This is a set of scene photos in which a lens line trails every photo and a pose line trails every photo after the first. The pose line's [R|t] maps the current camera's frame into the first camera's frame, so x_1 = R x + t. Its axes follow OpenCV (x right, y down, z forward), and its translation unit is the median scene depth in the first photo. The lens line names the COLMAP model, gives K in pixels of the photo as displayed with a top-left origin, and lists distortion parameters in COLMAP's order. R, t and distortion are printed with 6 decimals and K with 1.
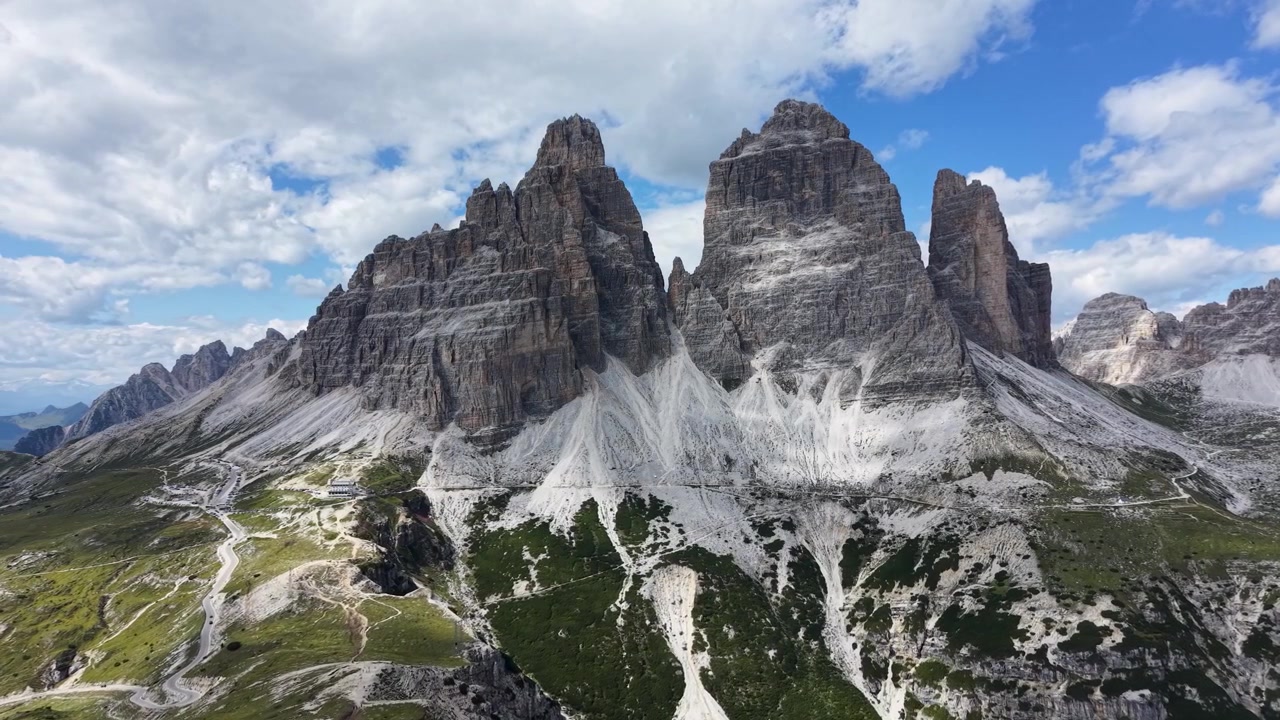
lens RADIAL K [[918.0, 0, 640.0], [0, 918.0, 360.0], [0, 0, 1]] dist [0.073623, -0.115059]
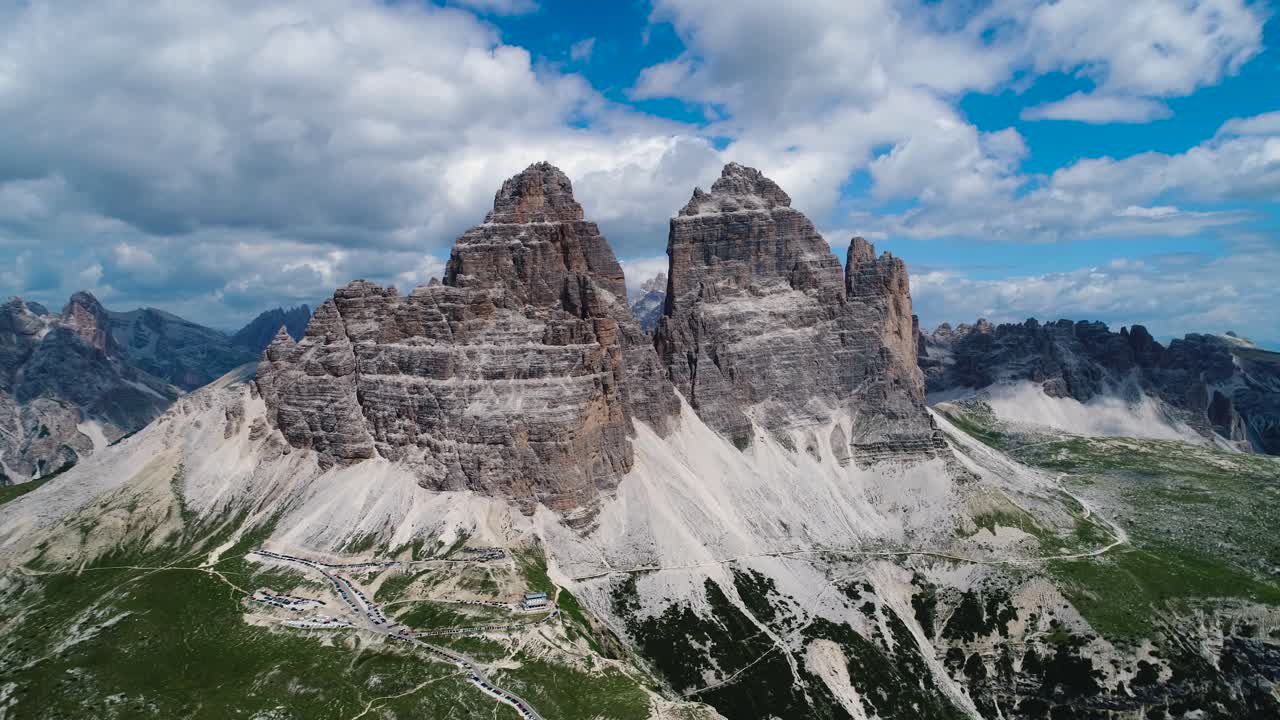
lens RADIAL K [[932.4, 0, 640.0], [0, 932.4, 360.0], [0, 0, 1]] dist [0.007224, 0.002354]
pose [[0.926501, -0.004671, 0.376264, -0.474770], [-0.019508, 0.997982, 0.060426, -0.152352], [-0.375787, -0.063325, 0.924540, 0.011245]]
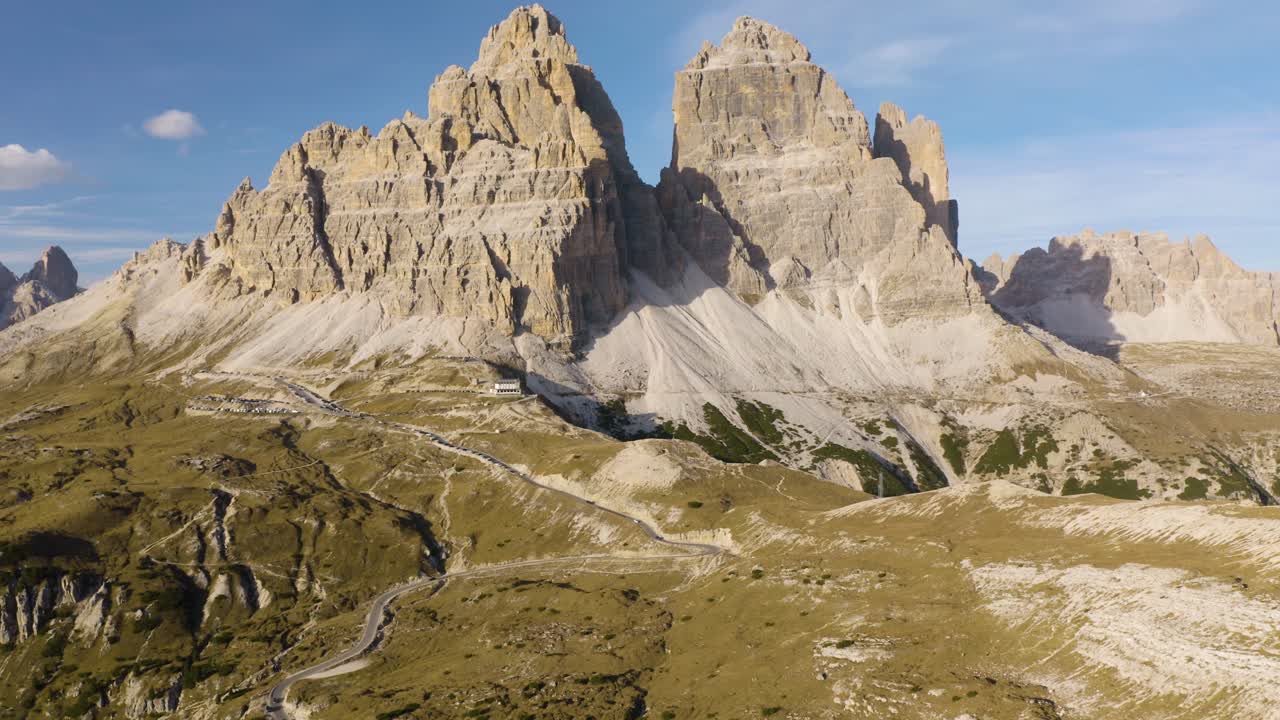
lens RADIAL K [[1047.7, 0, 637.4], [0, 1047.7, 355.3], [0, 0, 1]] dist [0.006722, -0.223050]
pose [[0.935588, 0.005751, 0.353046, -0.447071], [-0.019040, 0.999234, 0.034179, 0.054995], [-0.352579, -0.038700, 0.934982, -0.011202]]
